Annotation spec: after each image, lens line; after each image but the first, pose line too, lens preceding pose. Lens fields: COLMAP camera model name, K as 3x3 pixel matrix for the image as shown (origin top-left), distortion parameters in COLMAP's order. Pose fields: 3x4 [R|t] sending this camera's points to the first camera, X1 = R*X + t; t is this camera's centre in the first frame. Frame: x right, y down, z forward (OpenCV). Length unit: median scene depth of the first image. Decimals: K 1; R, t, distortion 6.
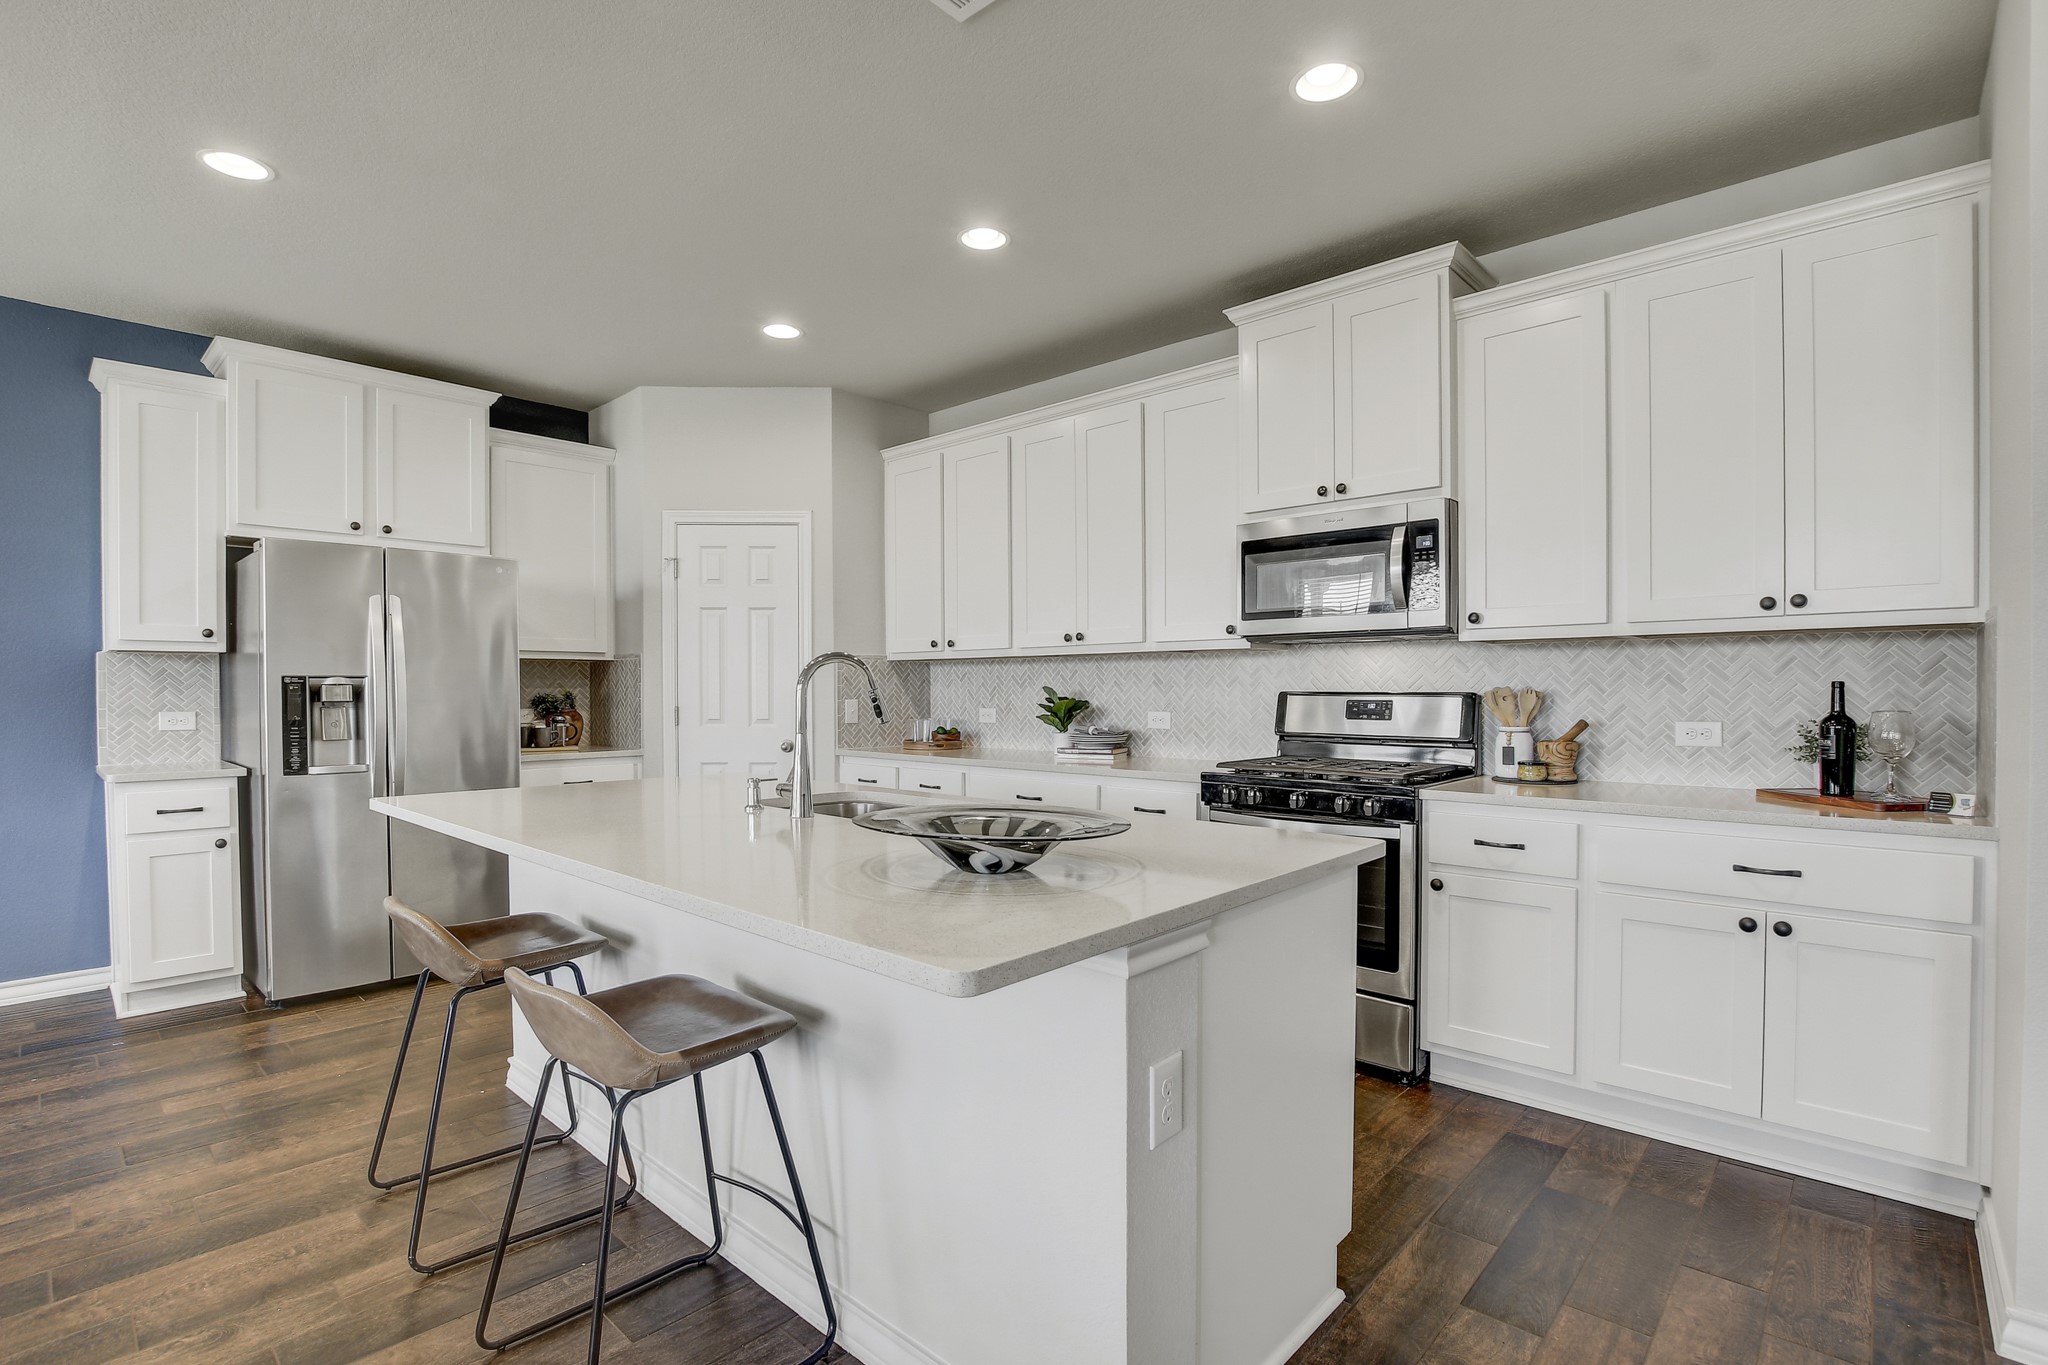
lens RADIAL K [[971.6, 0, 1024.3], [0, 971.6, 683.2], [0, 0, 1]] dist [-0.009373, 0.000282]
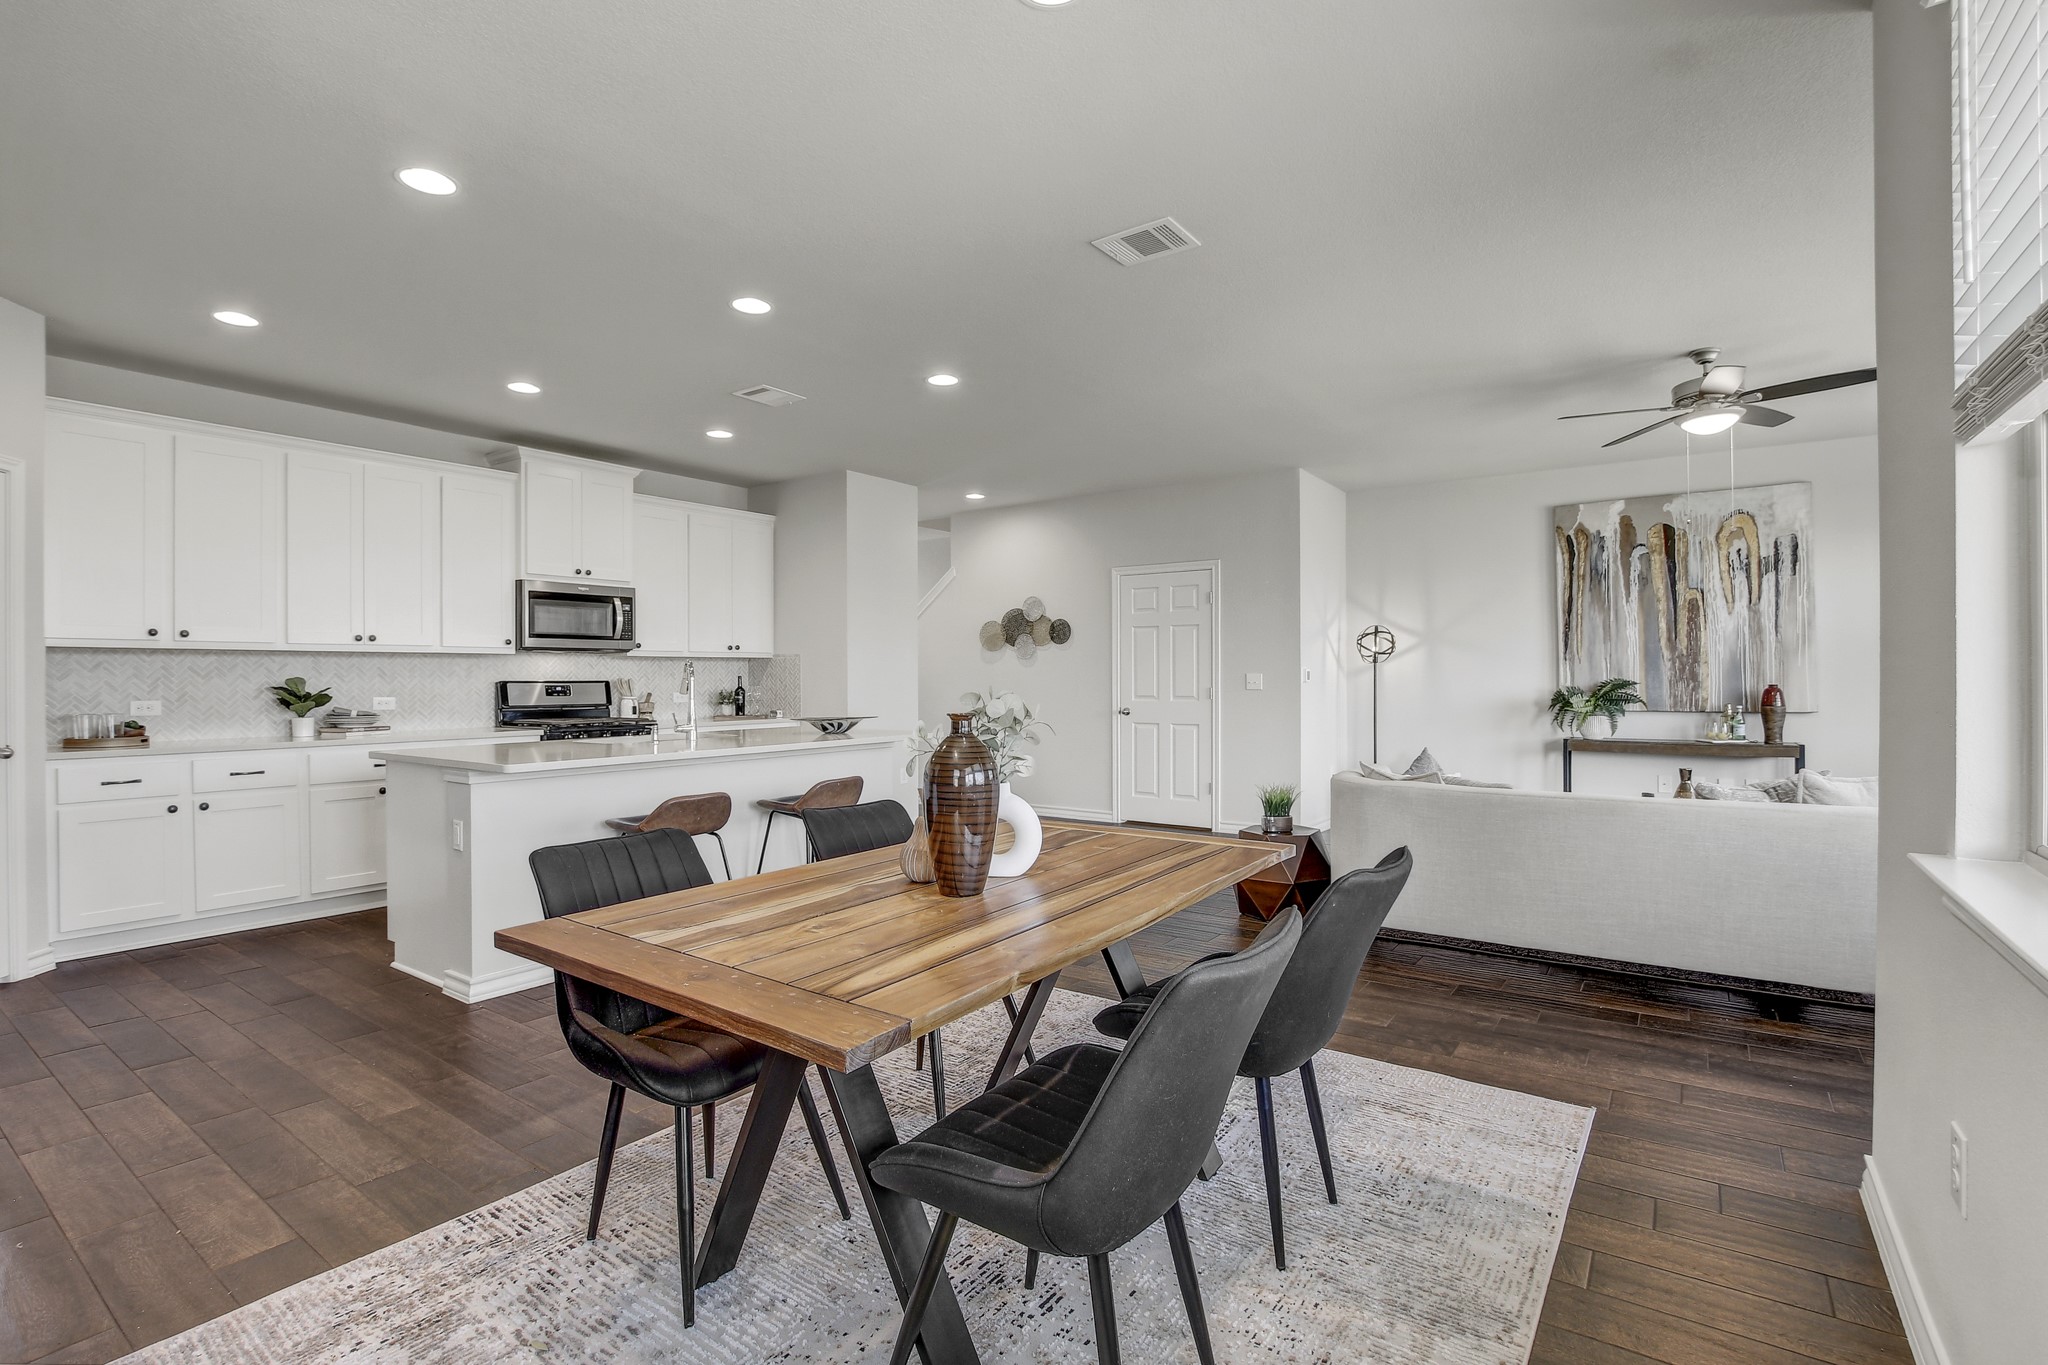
lens RADIAL K [[971.6, 0, 1021.8], [0, 971.6, 682.9], [0, 0, 1]] dist [-0.009373, 0.000282]
pose [[-0.116384, -0.000160, 0.993204, -1.444503], [0.001377, 0.999999, 0.000322, 0.012826], [-0.993203, 0.001405, -0.116384, 0.336291]]
